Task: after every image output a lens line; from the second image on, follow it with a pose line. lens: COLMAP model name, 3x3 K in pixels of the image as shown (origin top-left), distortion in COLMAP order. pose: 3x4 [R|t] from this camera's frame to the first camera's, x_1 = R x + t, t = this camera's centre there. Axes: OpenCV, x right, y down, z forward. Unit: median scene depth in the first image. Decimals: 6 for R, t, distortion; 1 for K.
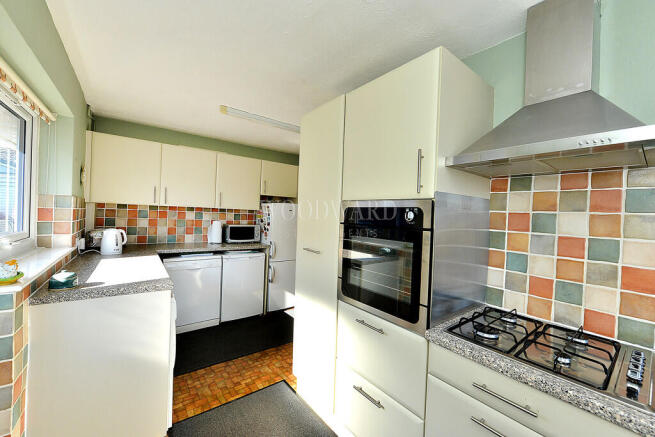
lens RADIAL K [[258.9, 0, 328.3], [0, 258.9, 217.3], [0, 0, 1]] dist [-0.005383, -0.000426]
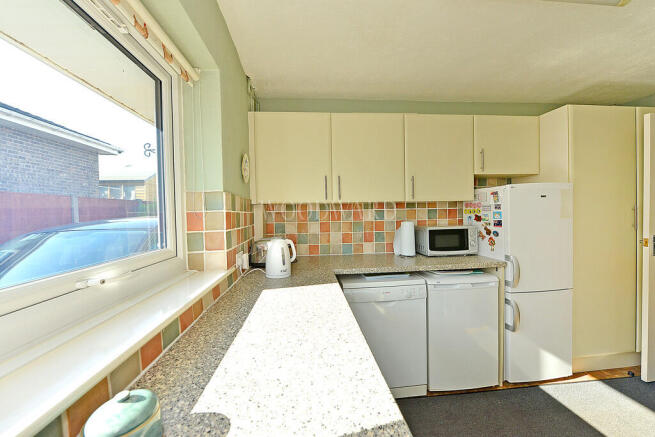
lens RADIAL K [[258.9, 0, 329.1], [0, 258.9, 217.6], [0, 0, 1]] dist [-0.005383, -0.000426]
pose [[0.846839, -0.048737, -0.529611, -0.277327], [0.049917, 0.998680, -0.012086, 0.002718], [0.529501, -0.016202, 0.848154, 0.382287]]
